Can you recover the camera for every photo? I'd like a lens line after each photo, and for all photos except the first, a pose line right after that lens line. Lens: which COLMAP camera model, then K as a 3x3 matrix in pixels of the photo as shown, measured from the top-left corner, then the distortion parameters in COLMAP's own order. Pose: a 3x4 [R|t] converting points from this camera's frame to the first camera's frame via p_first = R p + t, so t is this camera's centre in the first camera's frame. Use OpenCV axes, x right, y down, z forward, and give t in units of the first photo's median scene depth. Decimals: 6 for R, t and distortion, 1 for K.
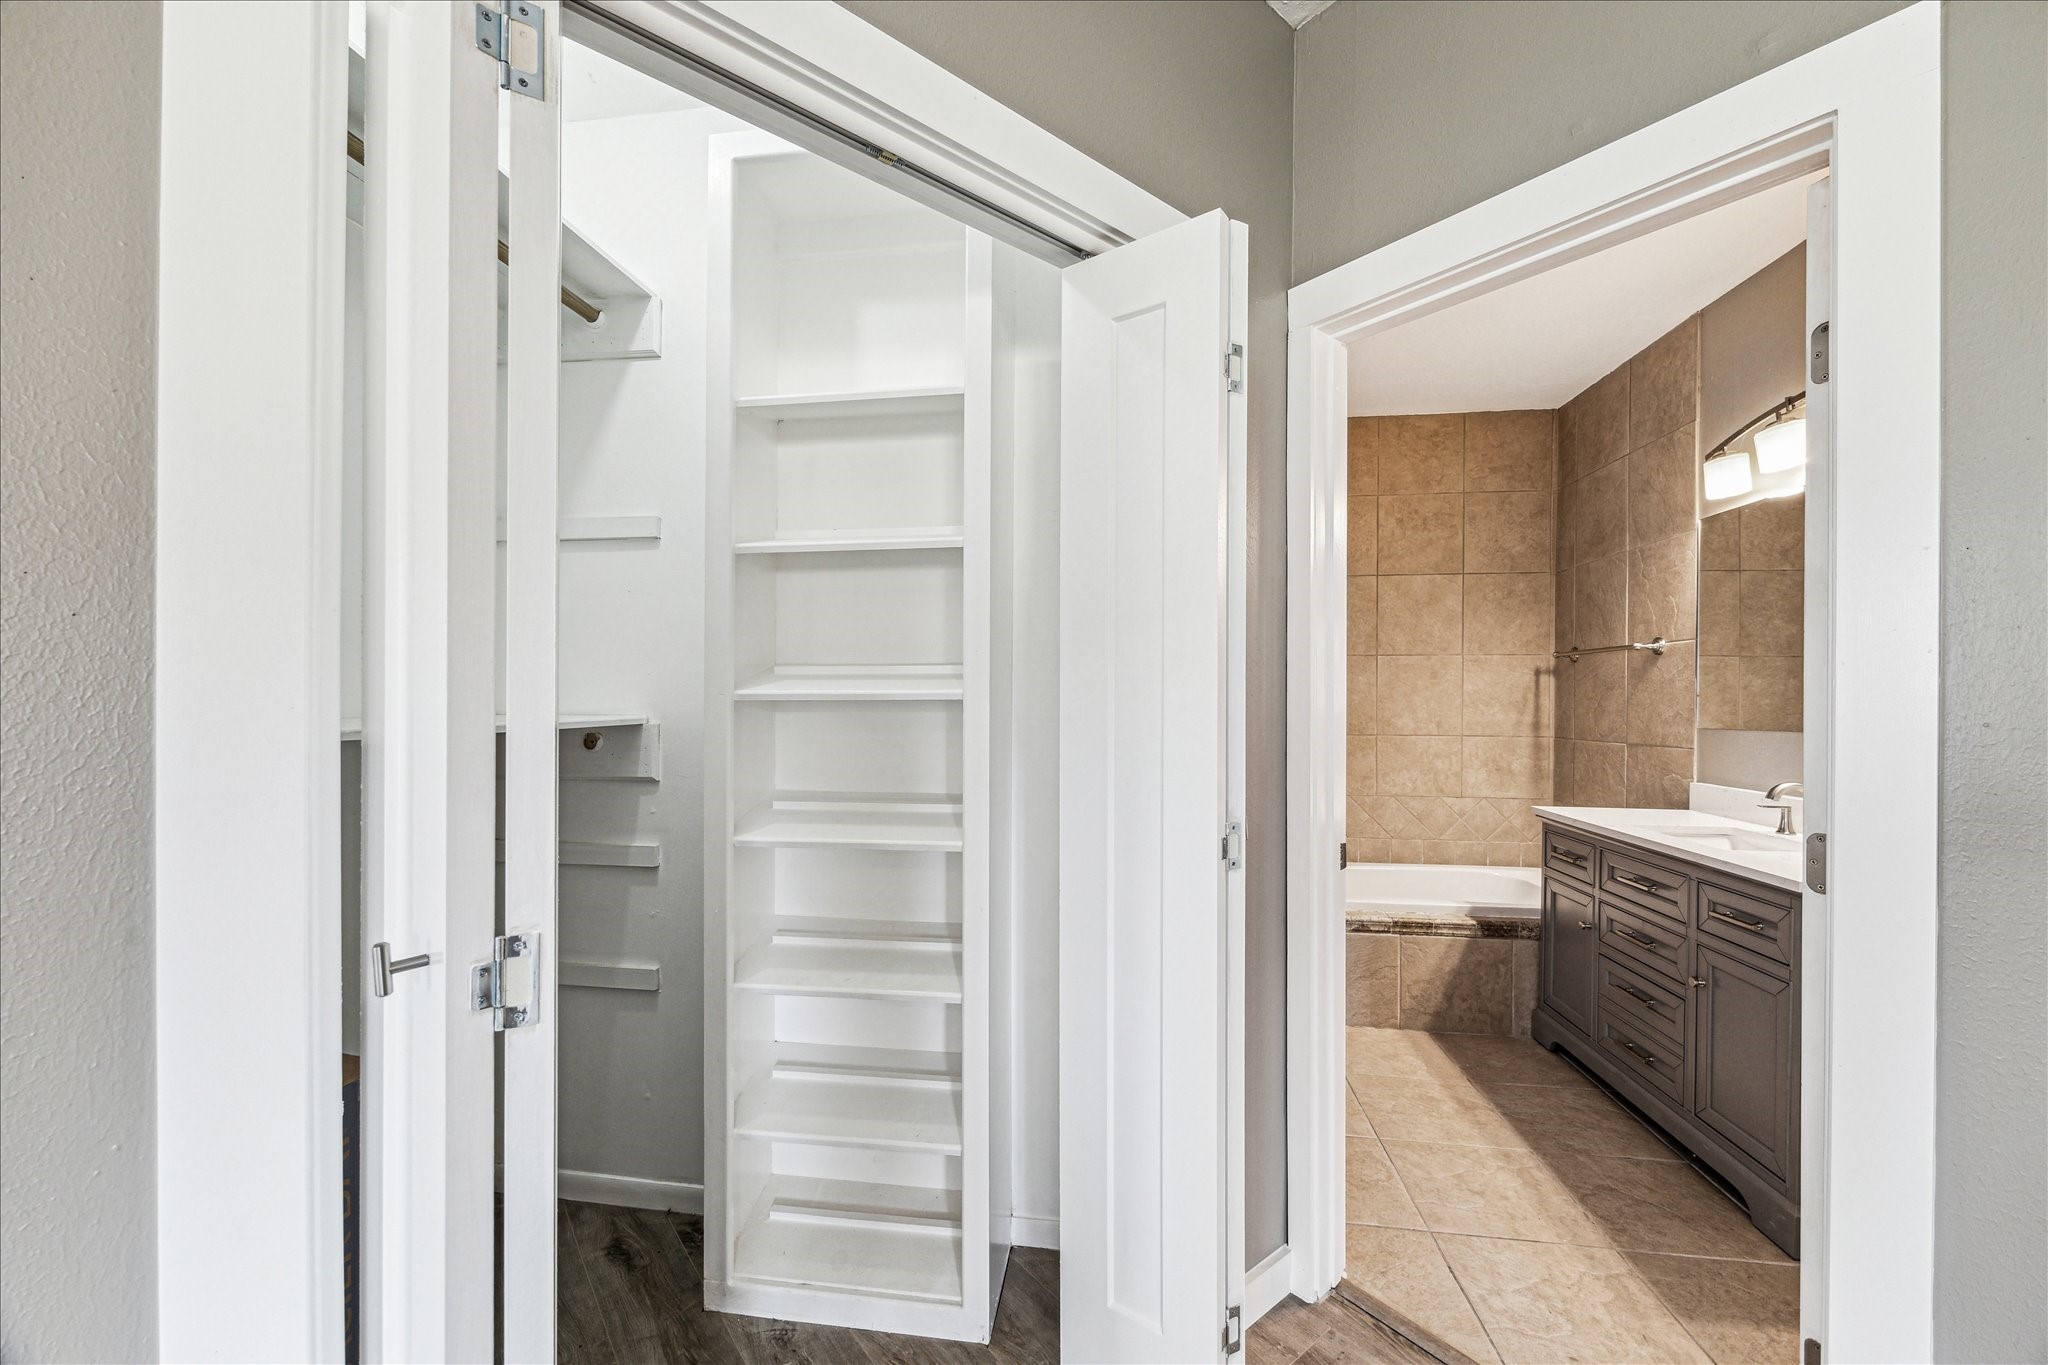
lens RADIAL K [[797.1, 0, 1025.4], [0, 797.1, 712.9], [0, 0, 1]] dist [0.001938, 0.000067]
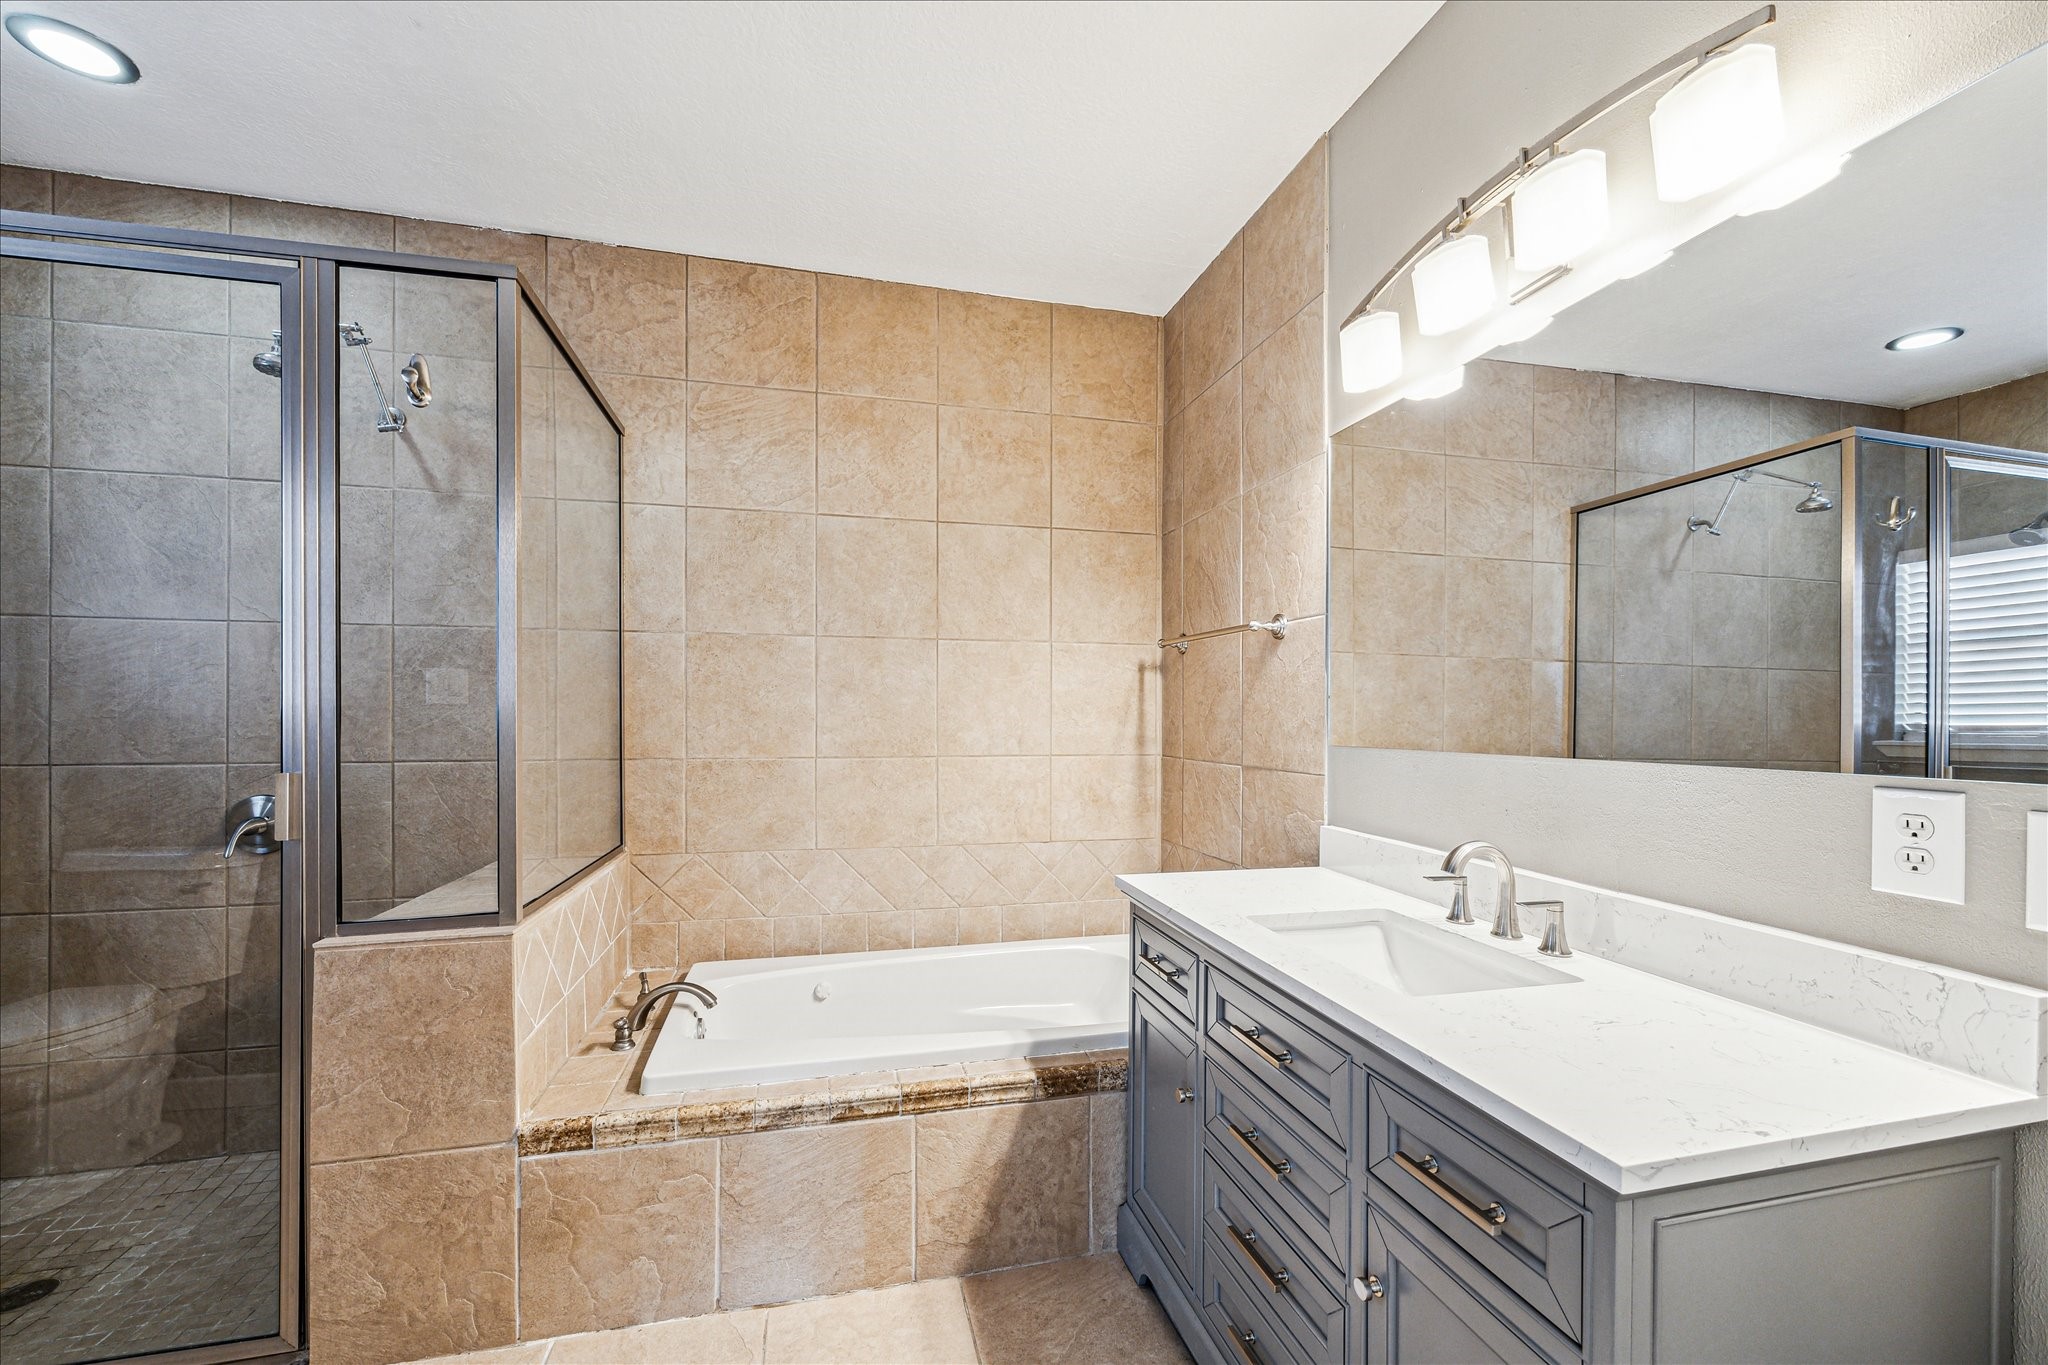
lens RADIAL K [[814.6, 0, 1016.4], [0, 814.6, 722.6], [0, 0, 1]] dist [-0.000498, -0.000112]
pose [[0.929295, -0.005973, 0.369291, 0.318545], [0.005616, 0.999982, 0.002042, -0.002749], [-0.369296, 0.000176, 0.929312, 0.425680]]
